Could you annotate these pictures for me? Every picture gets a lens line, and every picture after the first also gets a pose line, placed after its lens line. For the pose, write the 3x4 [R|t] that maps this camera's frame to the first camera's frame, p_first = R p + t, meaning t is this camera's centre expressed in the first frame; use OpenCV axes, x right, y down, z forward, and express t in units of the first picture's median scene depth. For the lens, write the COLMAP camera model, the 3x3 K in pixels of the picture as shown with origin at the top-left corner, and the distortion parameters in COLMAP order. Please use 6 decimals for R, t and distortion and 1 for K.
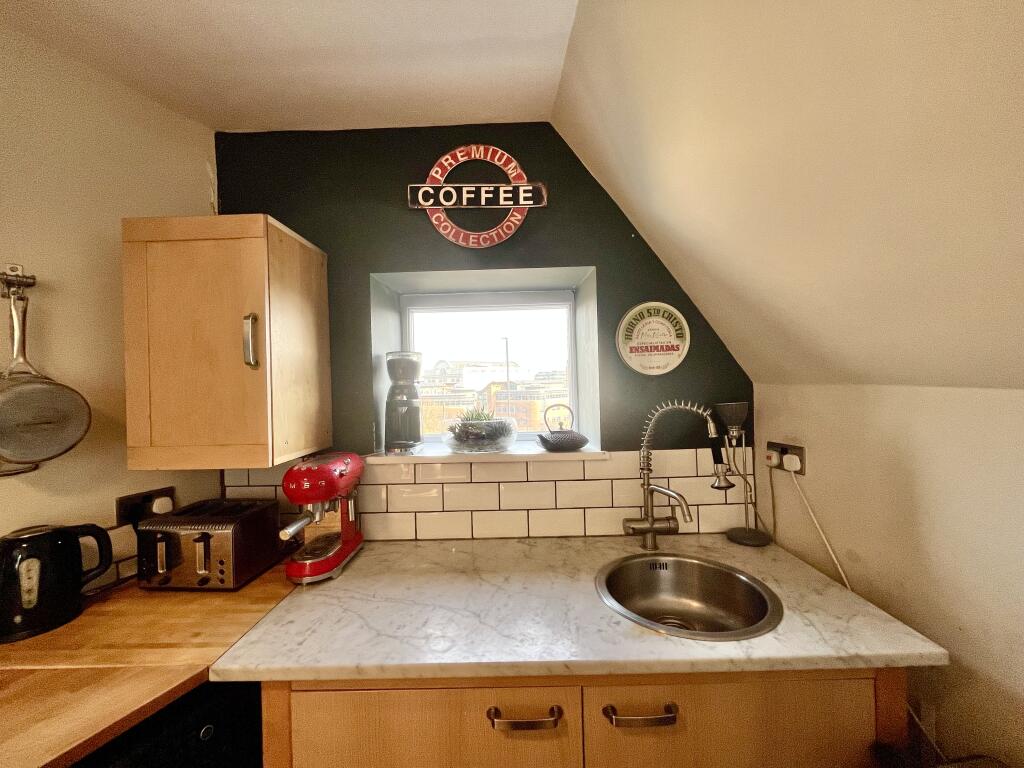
lens RADIAL K [[411.1, 0, 514.4], [0, 411.1, 381.1], [0, 0, 1]] dist [-0.007950, 0.001375]
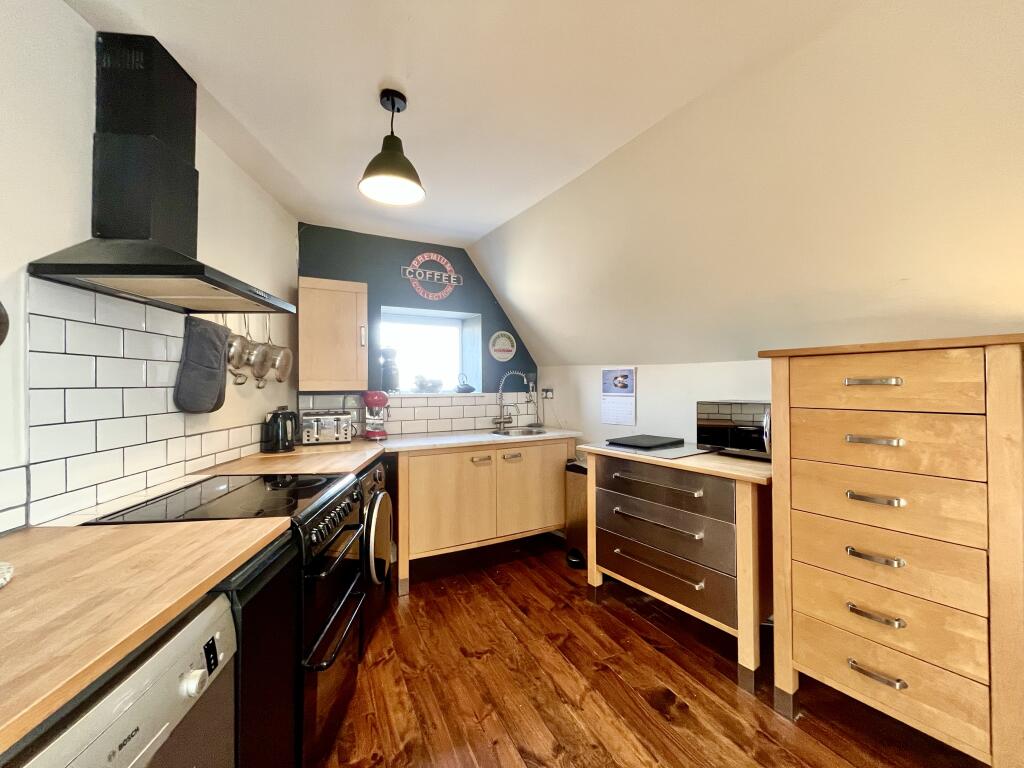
lens RADIAL K [[411.1, 0, 514.8], [0, 411.1, 382.1], [0, 0, 1]] dist [-0.007950, 0.001375]
pose [[0.871511, 0.023484, 0.489813, -0.777234], [-0.018743, 0.999718, -0.014582, 0.140275], [-0.490018, 0.003528, 0.871705, -1.139753]]
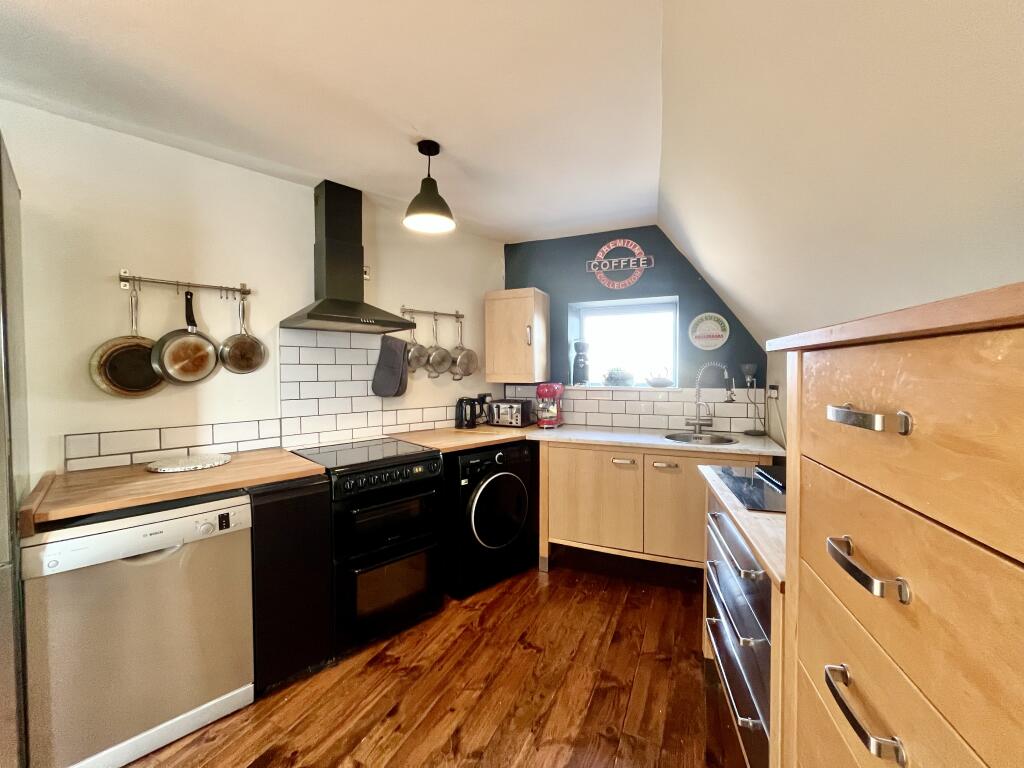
lens RADIAL K [[411.1, 0, 511.5], [0, 411.1, 382.2], [0, 0, 1]] dist [-0.007950, 0.001375]
pose [[0.925840, 0.034339, -0.376352, 0.211717], [-0.020091, 0.998927, 0.041719, 0.075769], [0.377381, -0.031064, 0.925537, -1.176348]]
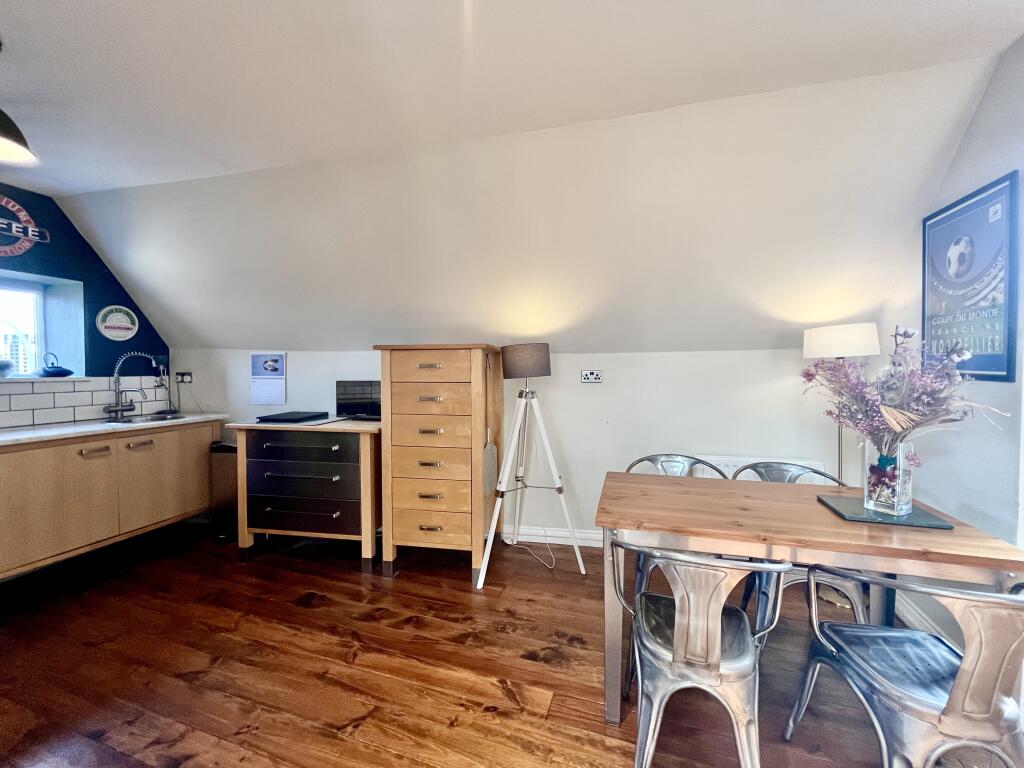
lens RADIAL K [[411.1, 0, 514.8], [0, 411.1, 379.4], [0, 0, 1]] dist [-0.007950, 0.001375]
pose [[0.269676, 0.004609, 0.962940, -1.114797], [-0.010735, 0.999941, -0.001780, 0.164011], [-0.962891, -0.009857, 0.269709, -1.503923]]
